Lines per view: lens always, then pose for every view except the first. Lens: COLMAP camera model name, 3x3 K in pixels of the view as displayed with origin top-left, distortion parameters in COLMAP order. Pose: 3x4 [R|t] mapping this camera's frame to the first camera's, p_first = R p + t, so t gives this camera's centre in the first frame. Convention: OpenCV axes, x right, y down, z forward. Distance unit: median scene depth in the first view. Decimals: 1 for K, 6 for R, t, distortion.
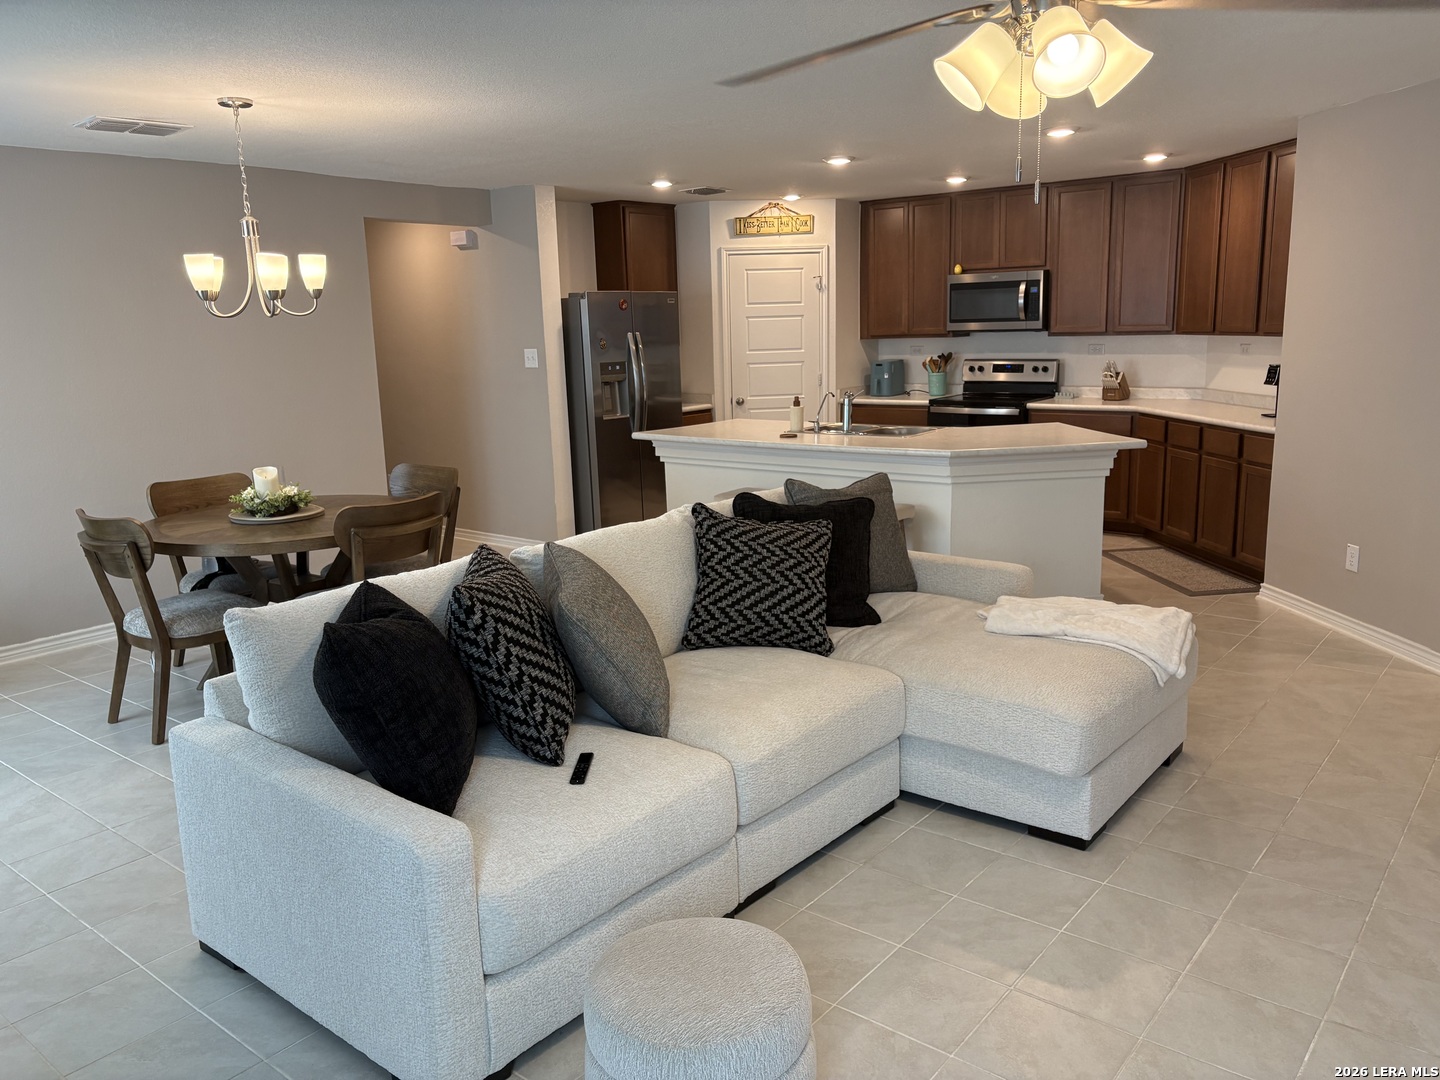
lens RADIAL K [[1084.1, 0, 734.6], [0, 1084.1, 552.1], [0, 0, 1]] dist [0.033171, -0.011070]
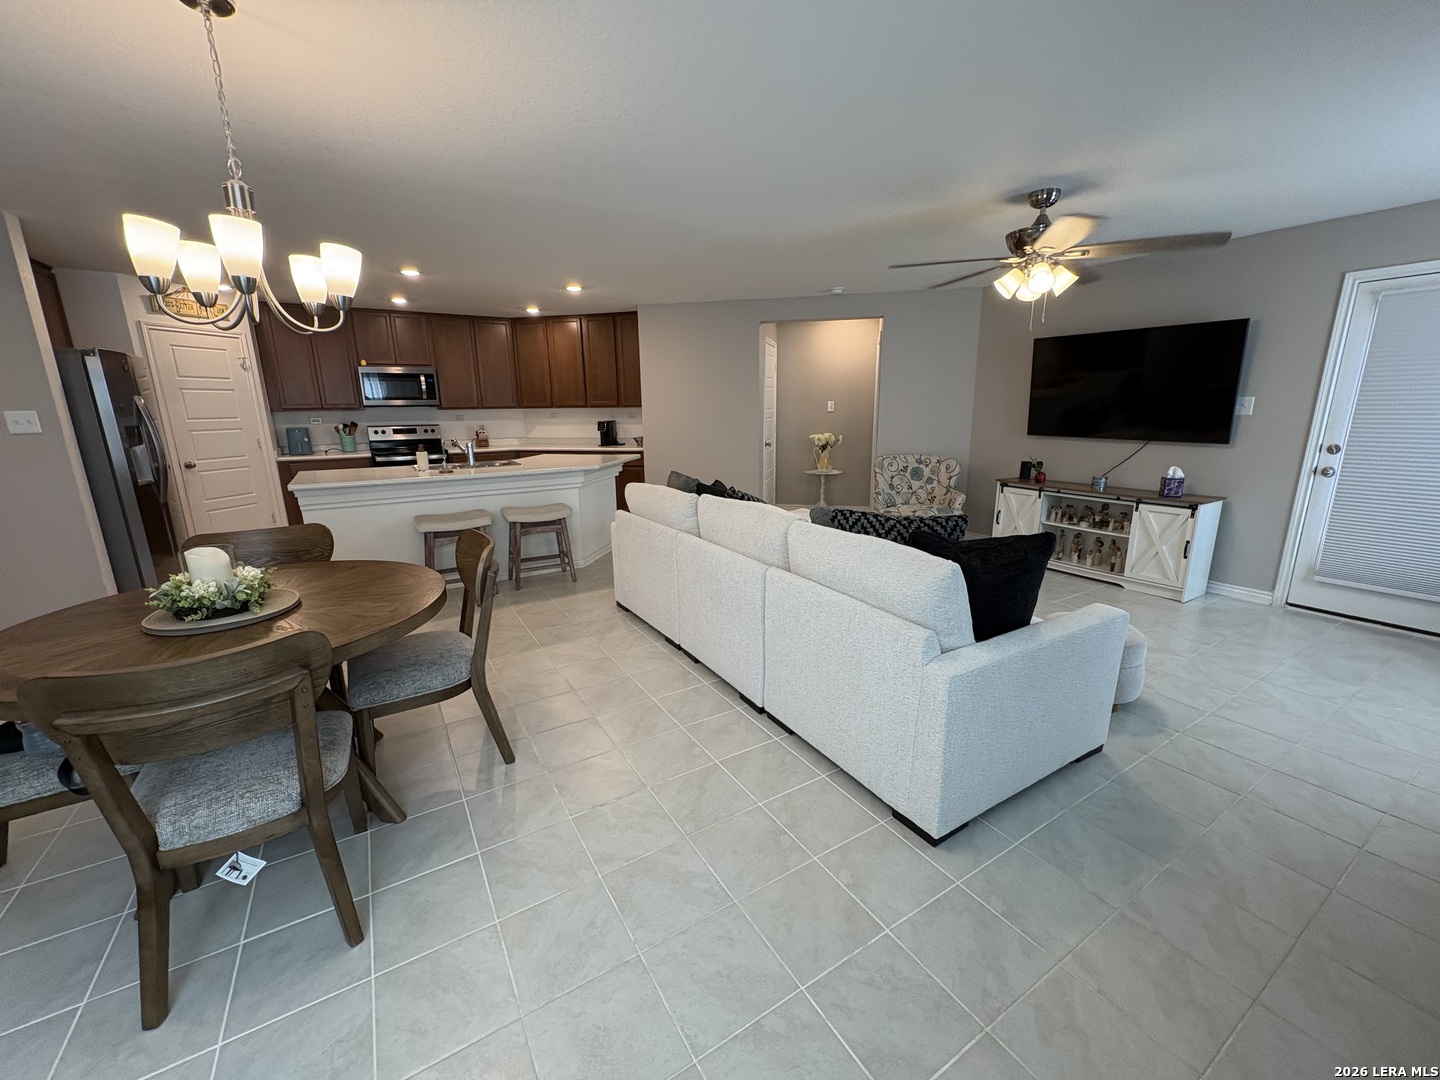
lens RADIAL K [[571.3, 0, 712.5], [0, 571.3, 543.4], [0, 0, 1]] dist [0.004445, -0.000872]
pose [[0.349434, -0.197337, 0.915944, -0.391239], [0.199270, 0.970857, 0.133146, -0.037522], [-0.915526, 0.135994, 0.378574, 0.334585]]
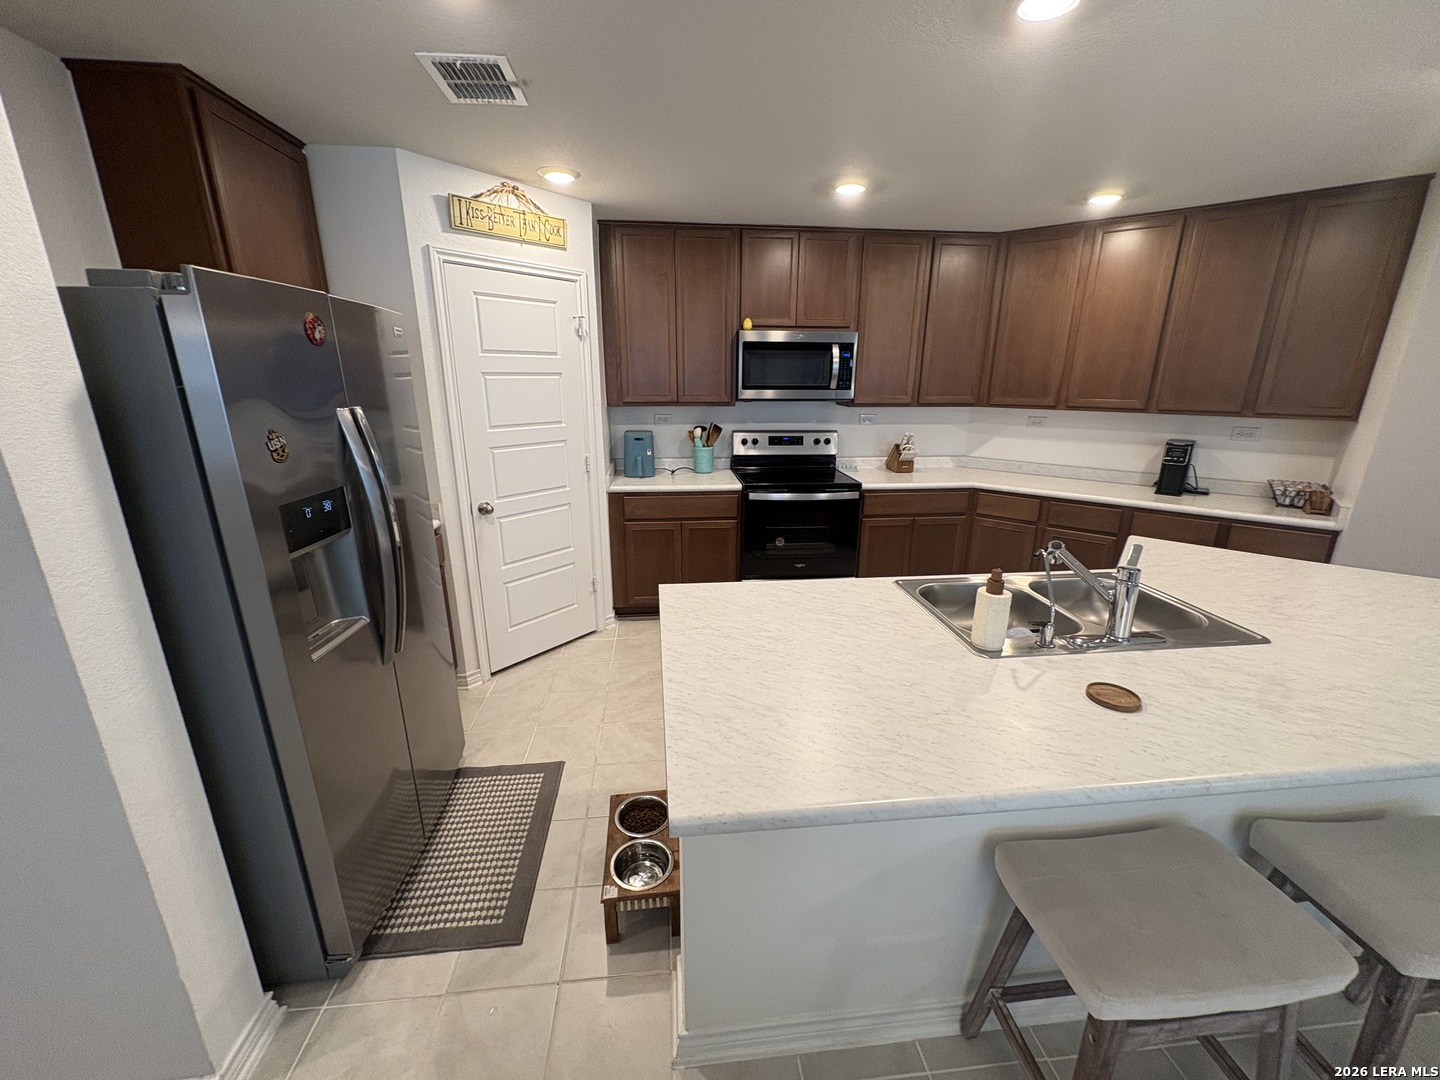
lens RADIAL K [[571.3, 0, 720.5], [0, 571.3, 537.8], [0, 0, 1]] dist [0.004445, -0.000872]
pose [[0.713946, -0.162460, 0.681093, -0.137731], [0.120988, 0.986703, 0.108533, -0.155538], [-0.689669, 0.004917, 0.724108, 0.729238]]
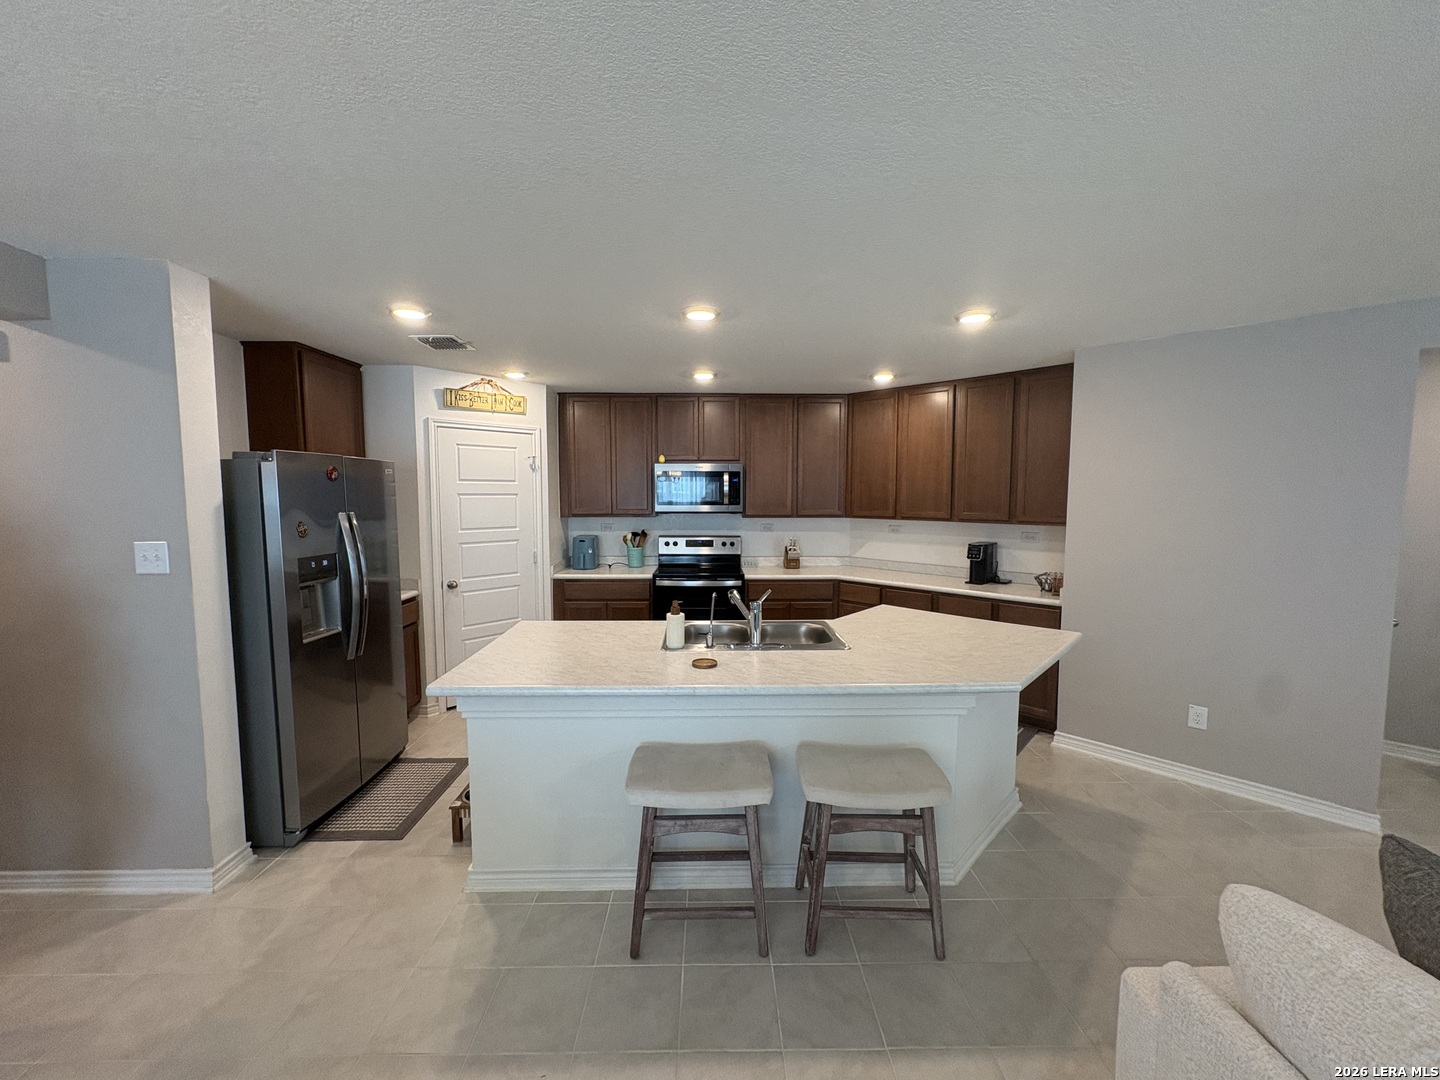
lens RADIAL K [[571.3, 0, 718.9], [0, 571.3, 538.4], [0, 0, 1]] dist [0.004445, -0.000872]
pose [[0.772879, -0.021218, 0.634199, -0.136262], [0.109974, 0.988796, -0.100940, -0.115137], [-0.624952, 0.147760, 0.766552, 0.536428]]
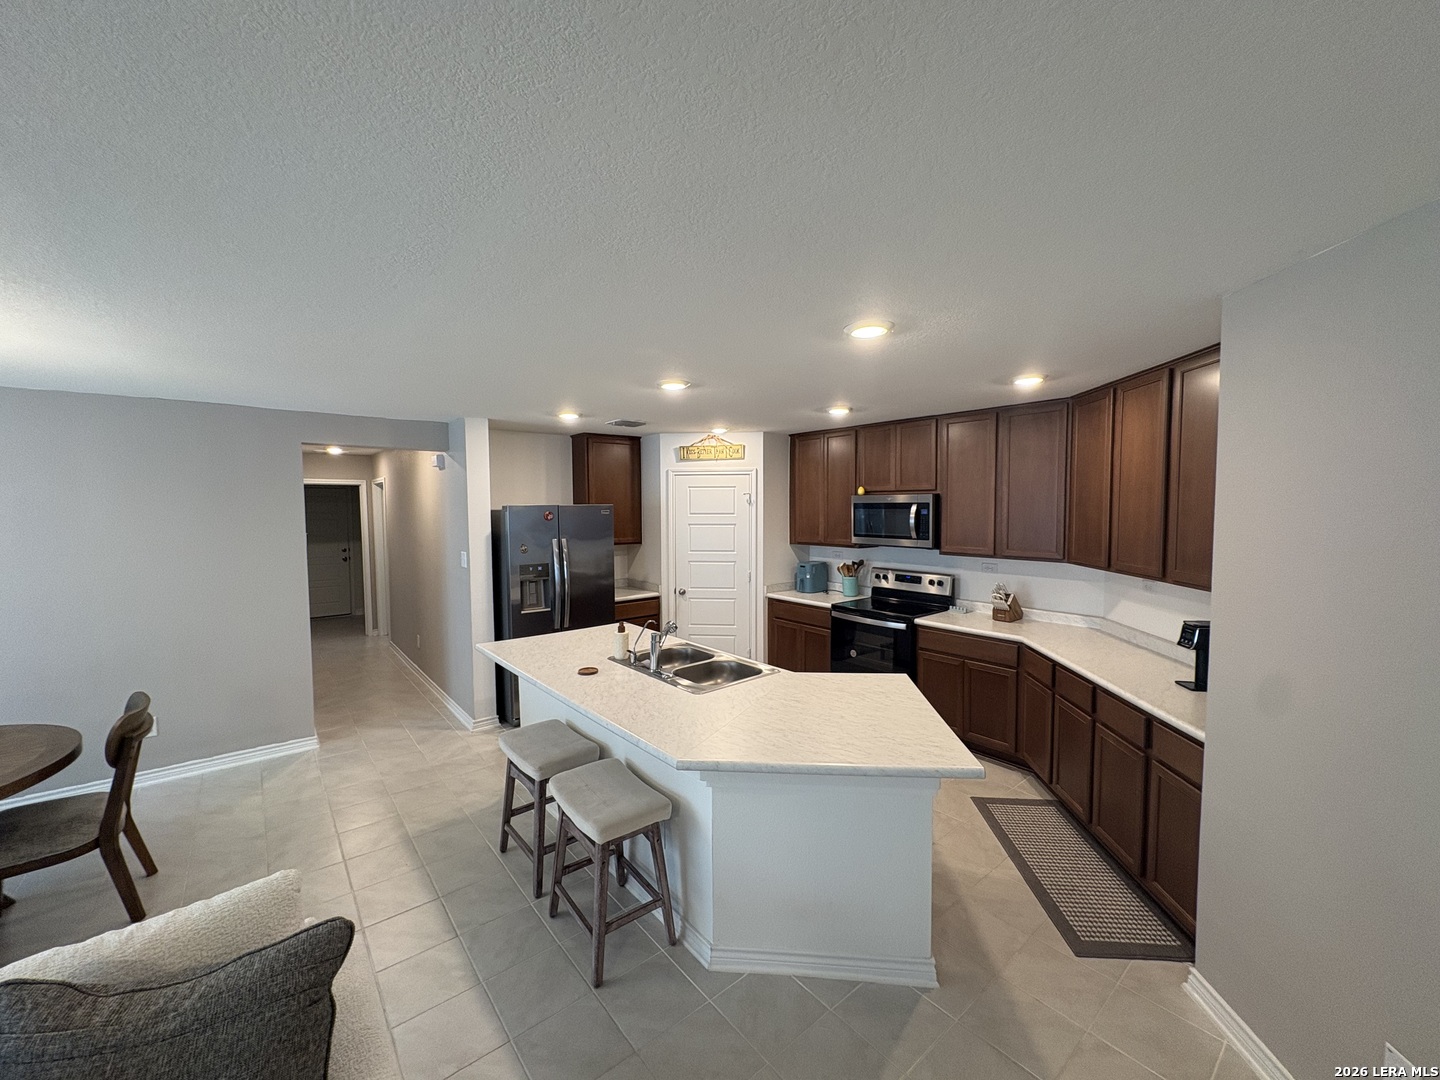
lens RADIAL K [[571.3, 0, 722.6], [0, 571.3, 540.4], [0, 0, 1]] dist [0.004445, -0.000872]
pose [[0.978250, 0.036724, -0.204153, 0.195330], [-0.066434, 0.987829, -0.140640, -0.119894], [0.196503, 0.151144, 0.968784, 0.418118]]
